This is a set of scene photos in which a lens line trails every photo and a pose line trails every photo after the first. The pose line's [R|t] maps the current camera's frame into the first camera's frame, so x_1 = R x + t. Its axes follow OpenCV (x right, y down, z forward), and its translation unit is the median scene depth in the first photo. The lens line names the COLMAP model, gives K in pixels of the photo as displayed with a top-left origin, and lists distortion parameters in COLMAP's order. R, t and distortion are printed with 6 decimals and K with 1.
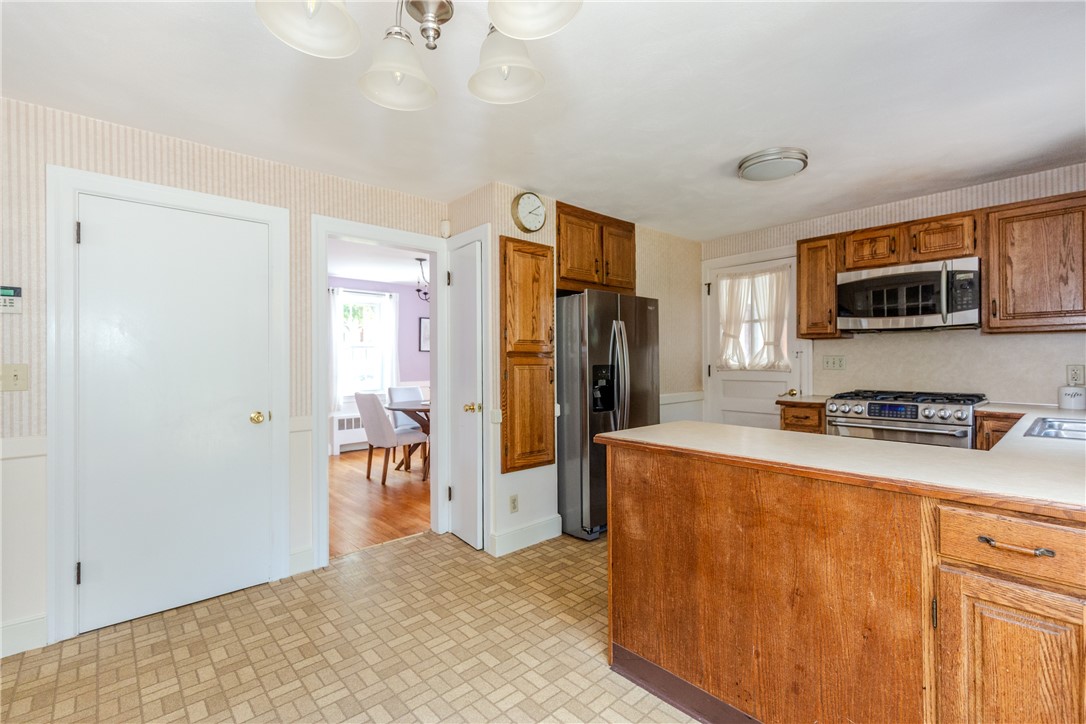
lens RADIAL K [[483.5, 0, 539.3], [0, 483.5, 362.6], [0, 0, 1]] dist [0.014766, 0.000088]
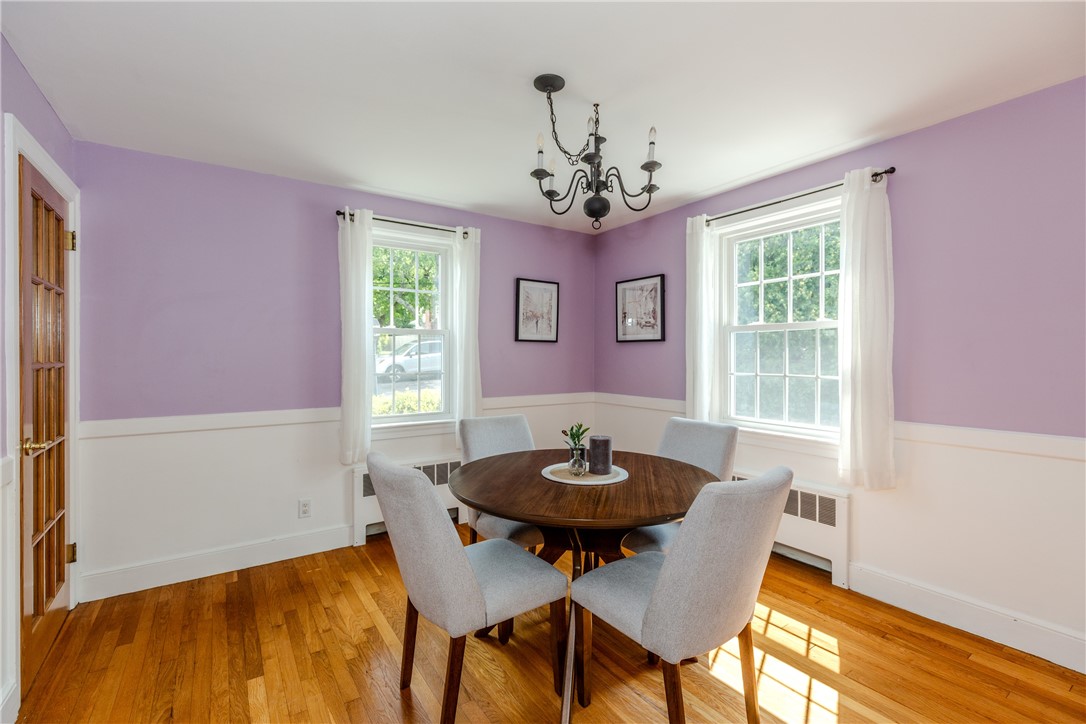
lens RADIAL K [[483.5, 0, 545.1], [0, 483.5, 357.5], [0, 0, 1]] dist [0.014766, 0.000088]
pose [[0.992272, 0.010477, -0.123640, -0.162884], [-0.009845, 0.999935, 0.005719, -0.009809], [0.123692, -0.004457, 0.992311, 0.514819]]
